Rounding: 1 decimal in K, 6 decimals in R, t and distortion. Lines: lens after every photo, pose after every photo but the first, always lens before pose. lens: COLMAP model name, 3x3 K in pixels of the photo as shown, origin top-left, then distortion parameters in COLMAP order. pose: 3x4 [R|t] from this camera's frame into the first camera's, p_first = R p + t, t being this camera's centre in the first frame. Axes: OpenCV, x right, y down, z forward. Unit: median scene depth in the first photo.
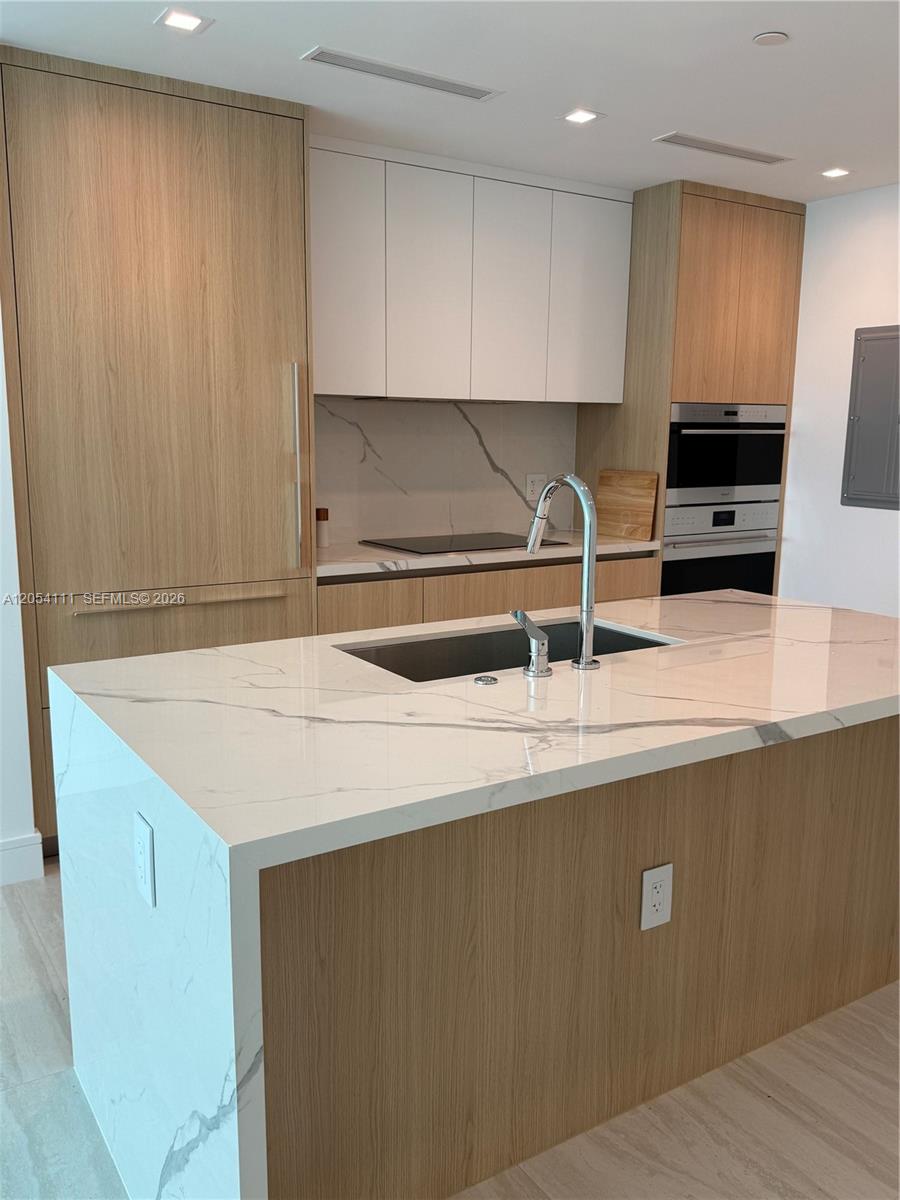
lens RADIAL K [[980.4, 0, 447.9], [0, 980.4, 603.0], [0, 0, 1]] dist [0.109710, -0.233704]
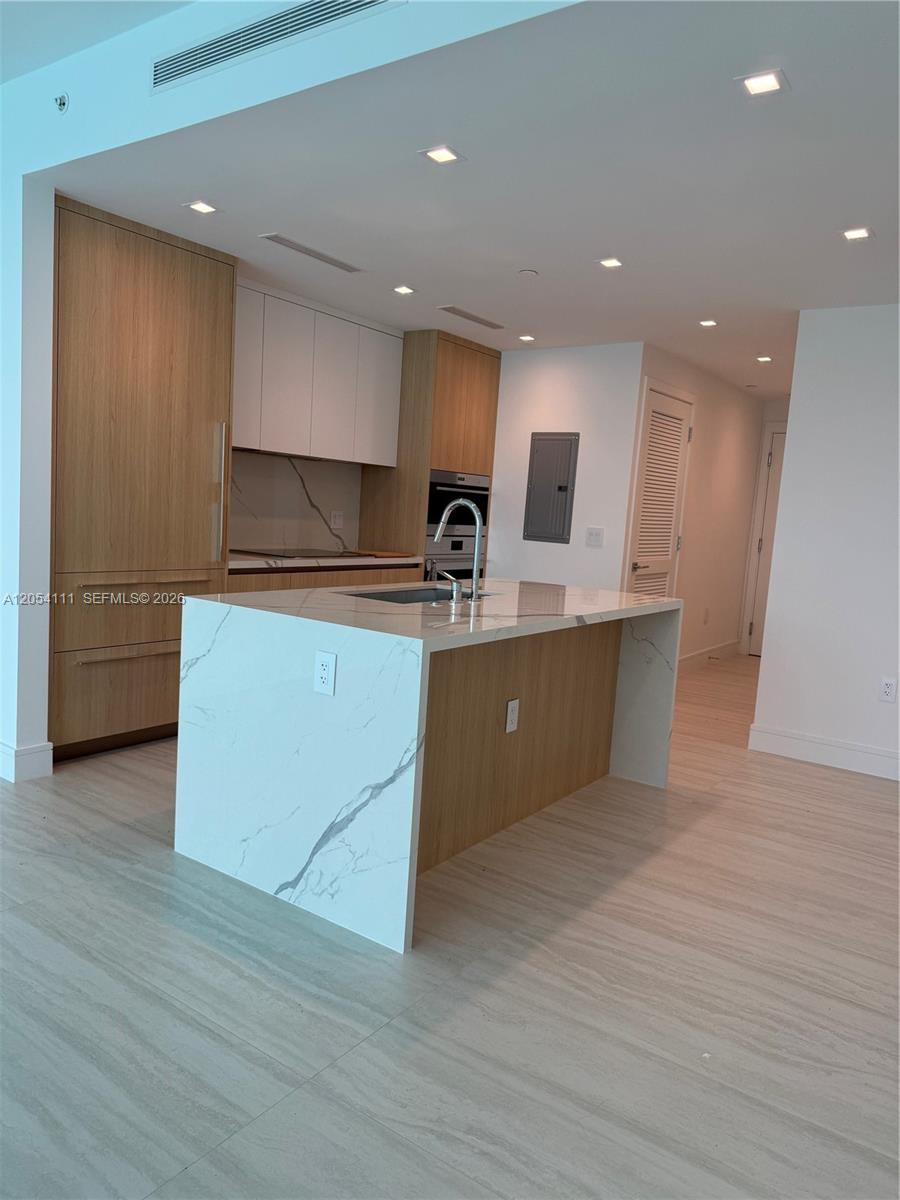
lens RADIAL K [[839.2, 0, 450.0], [0, 839.2, 600.0], [0, 0, 1]] dist [0.108521, -0.176000]
pose [[0.925990, 0.009283, 0.377433, -0.245902], [0.008720, 0.998905, -0.045962, 0.065600], [-0.377447, 0.045851, 0.924895, -0.232735]]
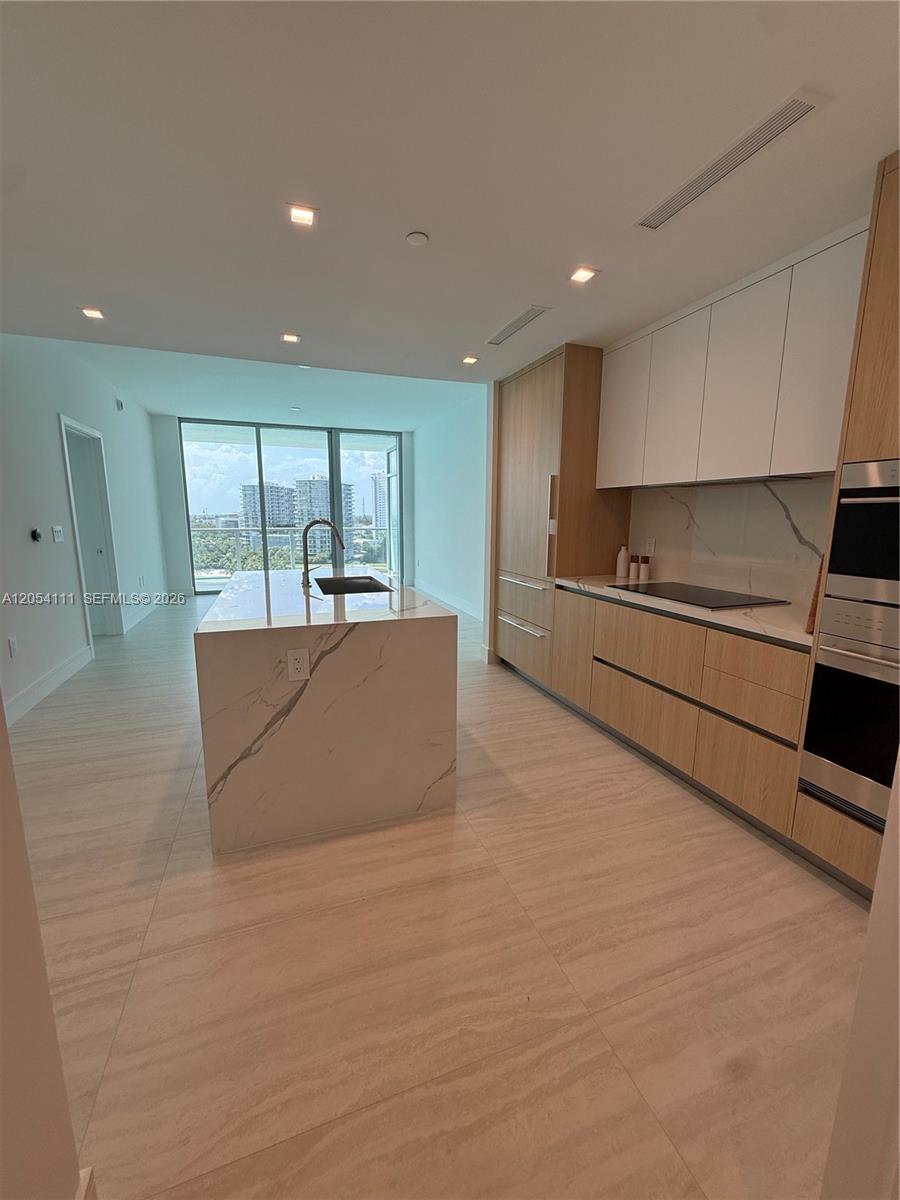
lens RADIAL K [[477.8, 0, 448.4], [0, 477.8, 596.1], [0, 0, 1]] dist [0.000985, 0.000046]
pose [[-0.223131, 0.154958, -0.962393, 0.672721], [-0.174649, 0.964954, 0.195862, -0.122394], [0.959015, 0.211784, -0.188248, 0.797009]]
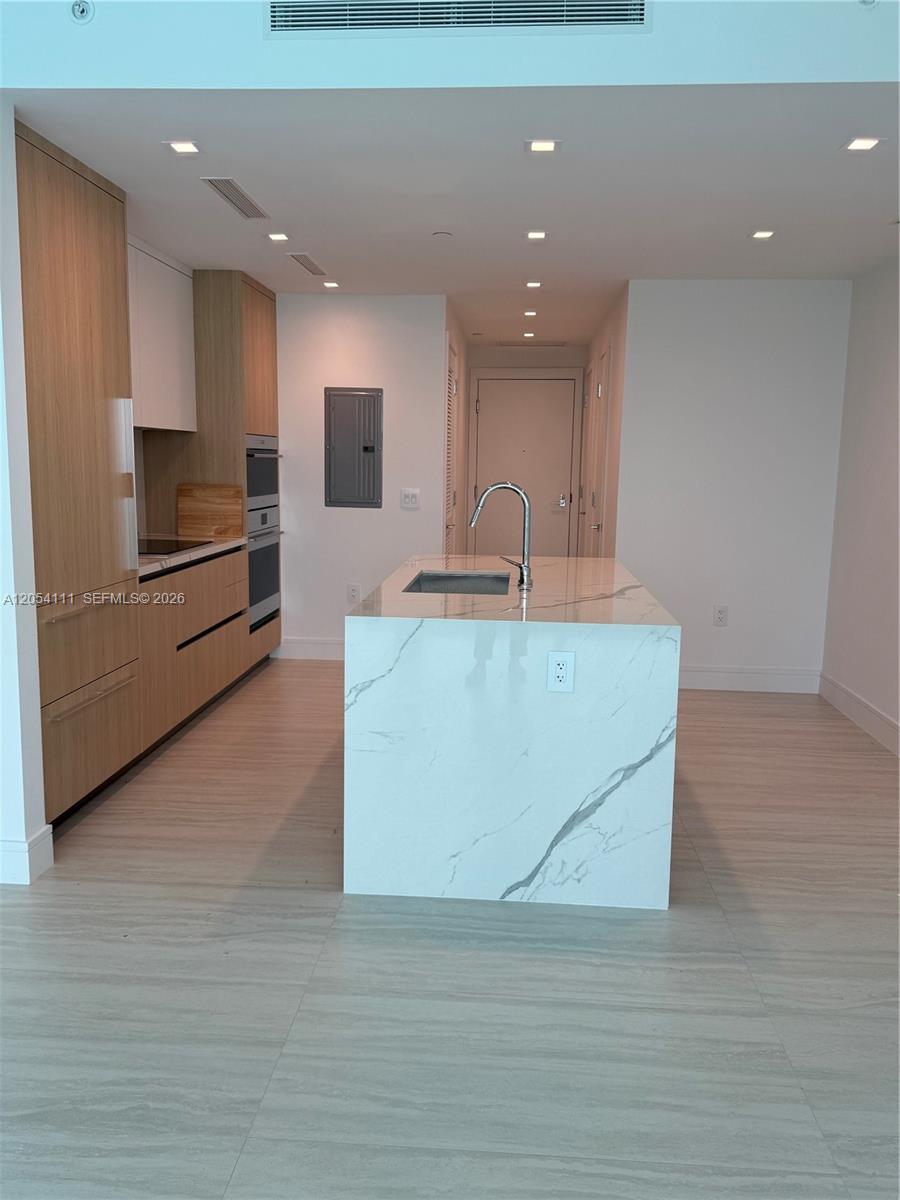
lens RADIAL K [[971.7, 0, 456.9], [0, 971.7, 600.6], [0, 0, 1]] dist [0.185624, -0.375873]
pose [[0.593737, -0.114517, 0.796468, -0.701277], [0.126378, 0.990808, 0.048249, -0.005337], [-0.794673, 0.072009, 0.602752, -0.022789]]
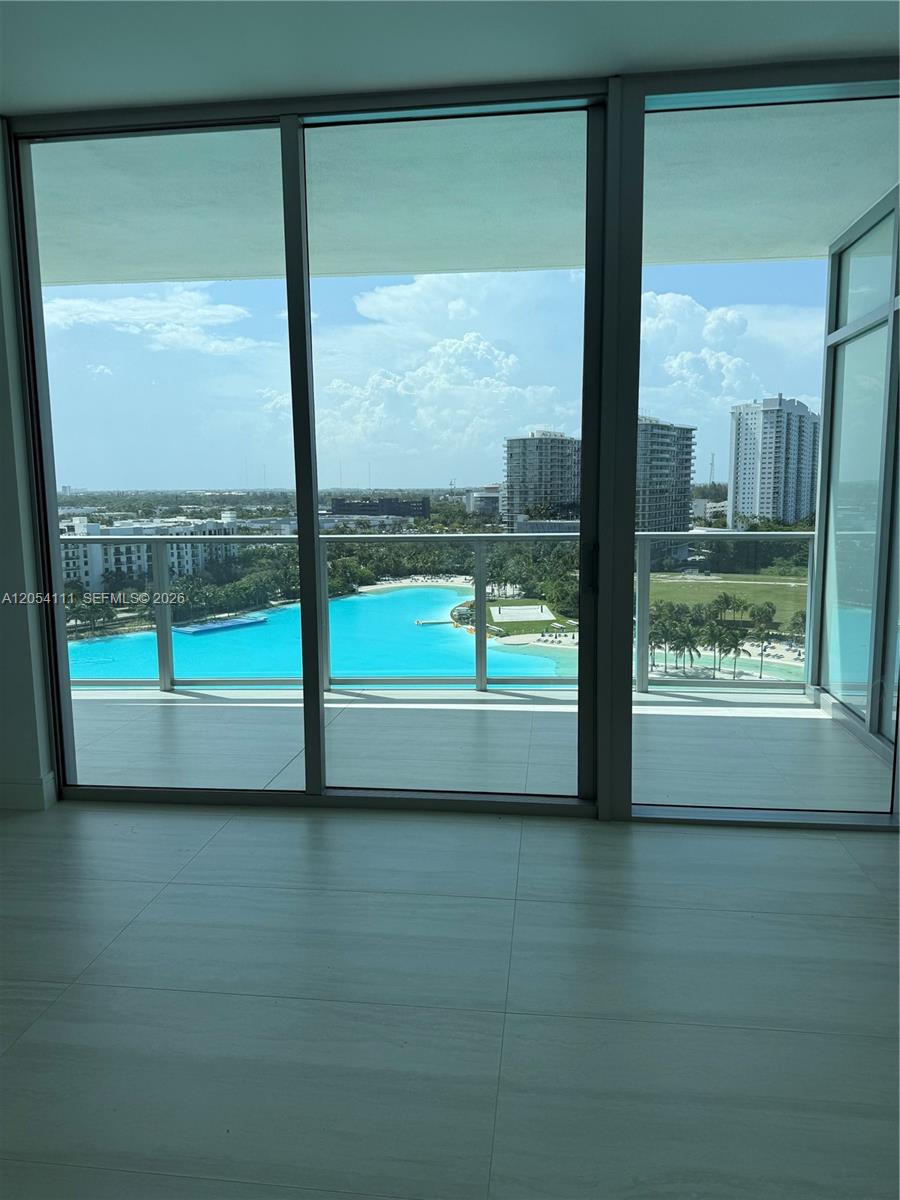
lens RADIAL K [[832.9, 0, 434.9], [0, 832.9, 594.2], [0, 0, 1]] dist [0.094752, -0.160105]
pose [[-0.654417, 0.097935, -0.749765, -0.499447], [-0.121832, 0.964964, 0.232383, -0.046437], [0.746254, 0.243420, -0.619557, 0.282507]]
